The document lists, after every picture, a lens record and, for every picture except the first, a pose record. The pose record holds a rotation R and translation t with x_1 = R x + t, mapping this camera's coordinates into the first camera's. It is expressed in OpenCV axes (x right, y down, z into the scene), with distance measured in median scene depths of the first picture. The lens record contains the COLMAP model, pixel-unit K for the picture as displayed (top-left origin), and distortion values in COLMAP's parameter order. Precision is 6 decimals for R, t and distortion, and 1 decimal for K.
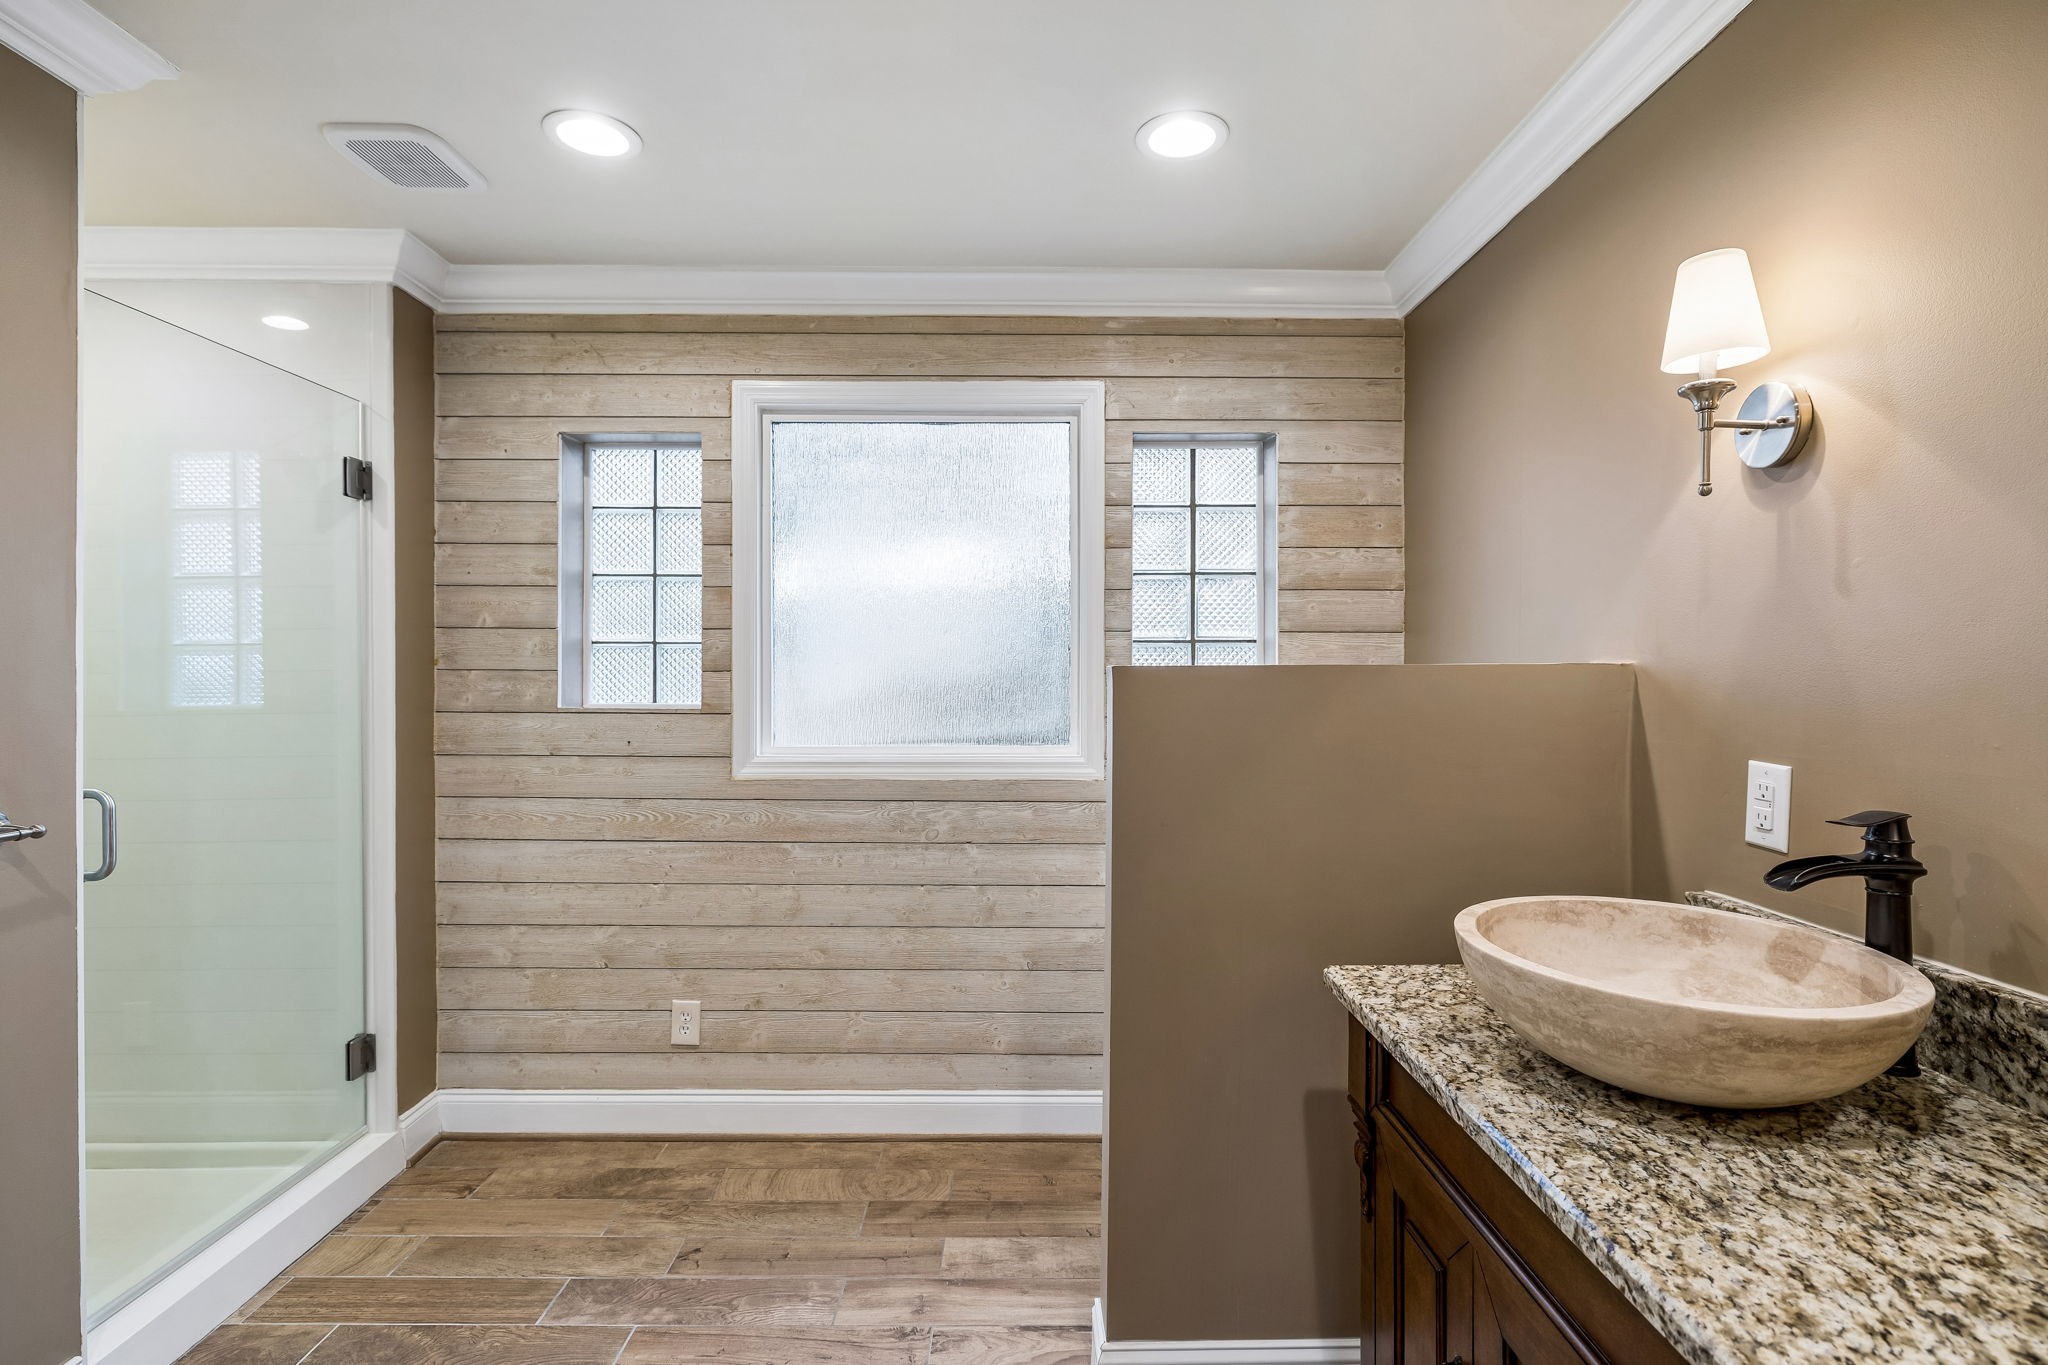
lens RADIAL K [[1064.5, 0, 1033.9], [0, 1064.5, 674.8], [0, 0, 1]] dist [-0.000830, 0.000063]
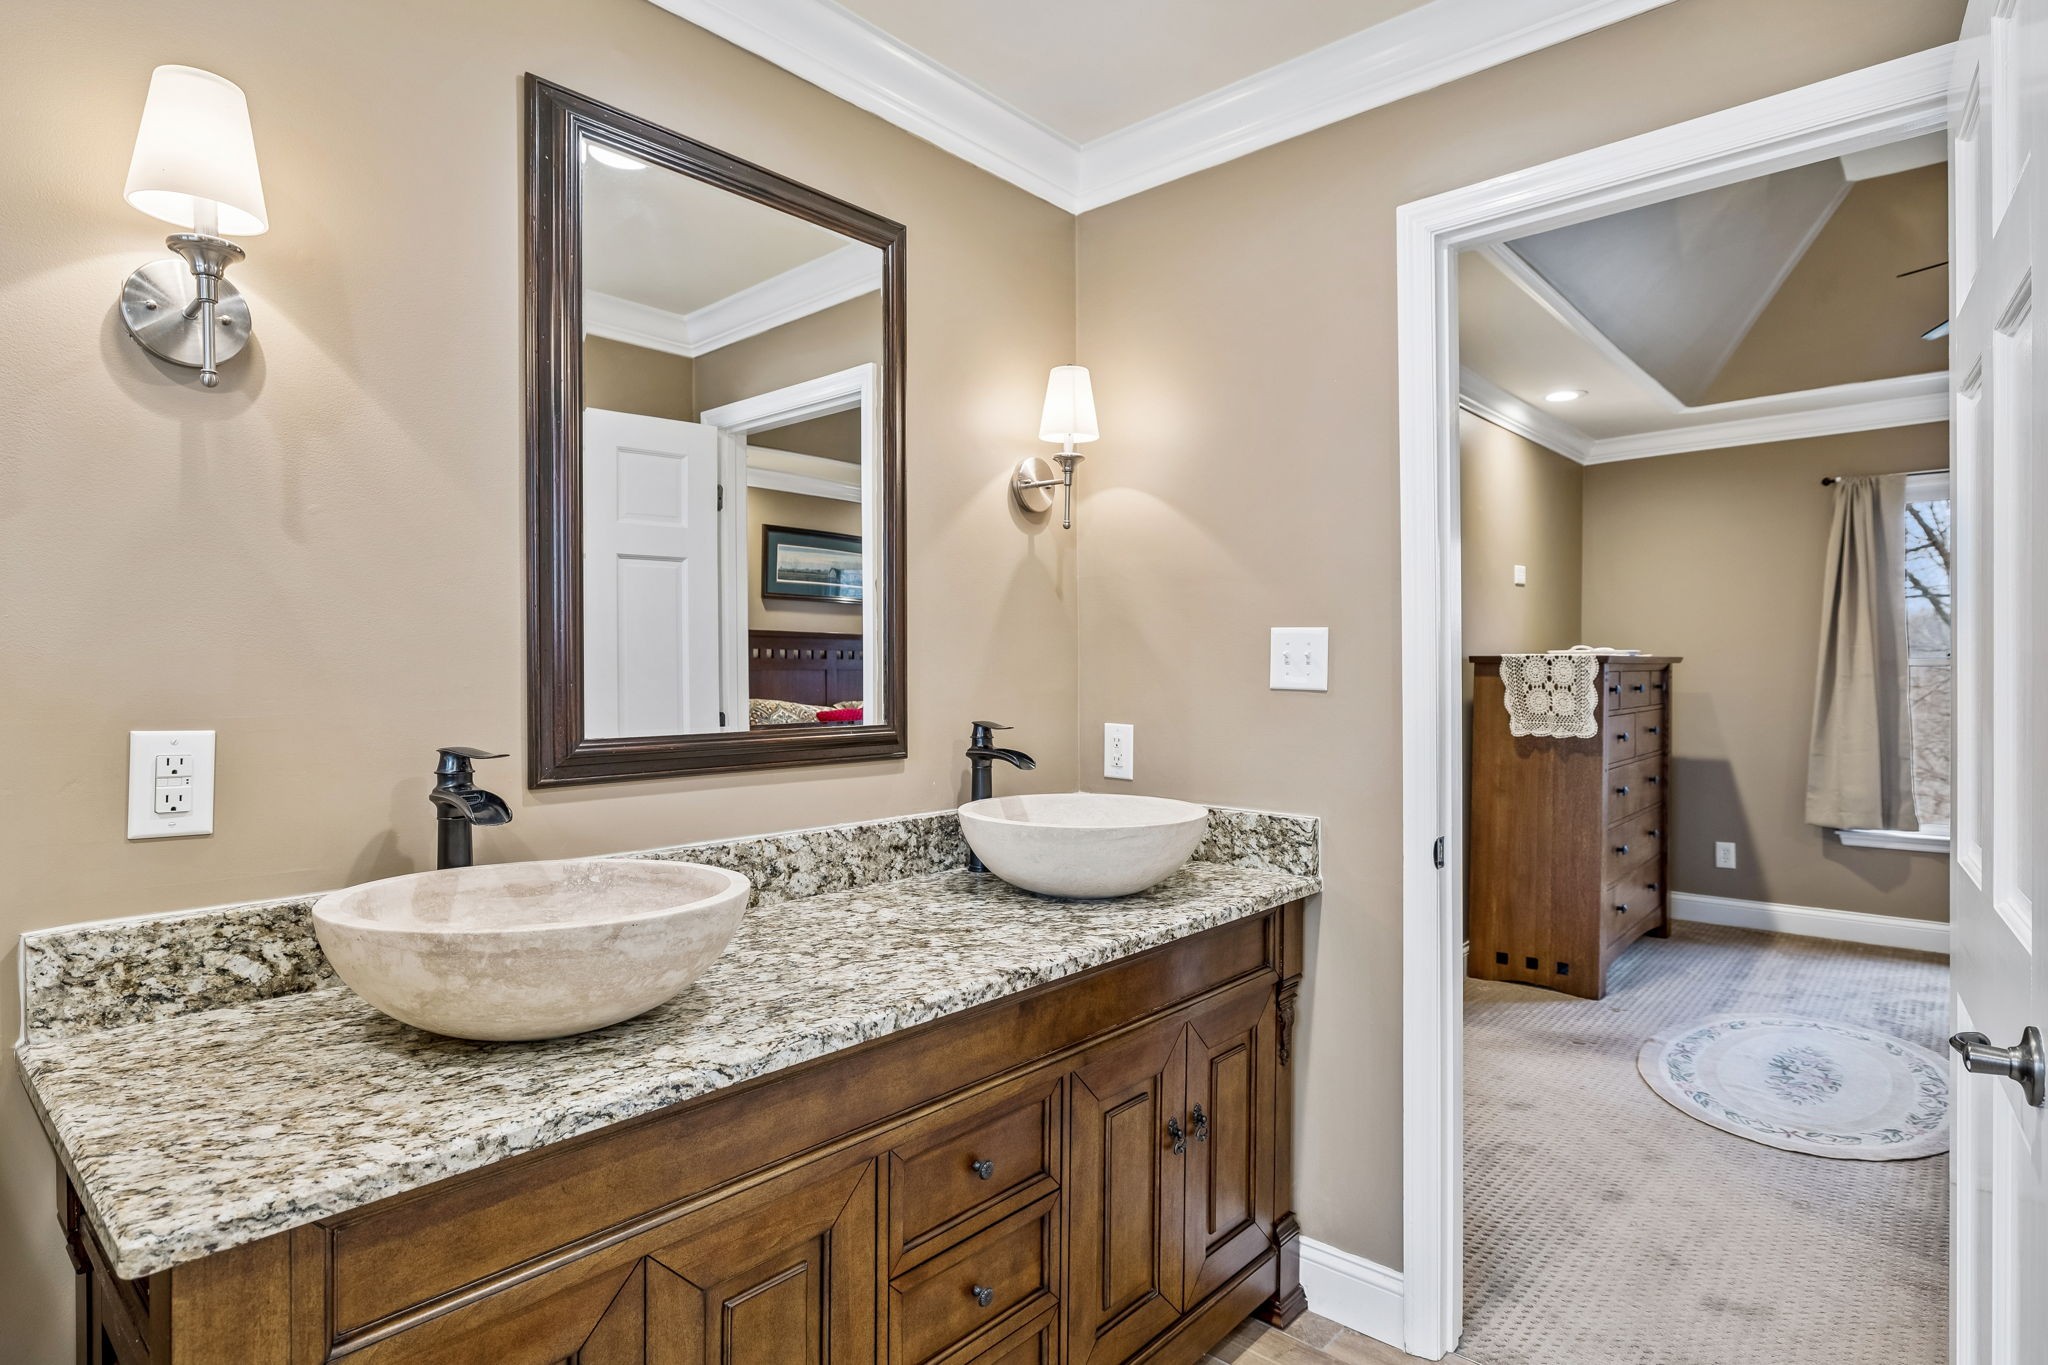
lens RADIAL K [[1064.5, 0, 1033.9], [0, 1064.5, 674.8], [0, 0, 1]] dist [-0.000830, 0.000063]
pose [[-0.747877, -0.001484, 0.663835, -0.421882], [0.005848, 0.999944, 0.008824, 0.047439], [-0.663811, 0.010481, -0.747827, 1.484651]]
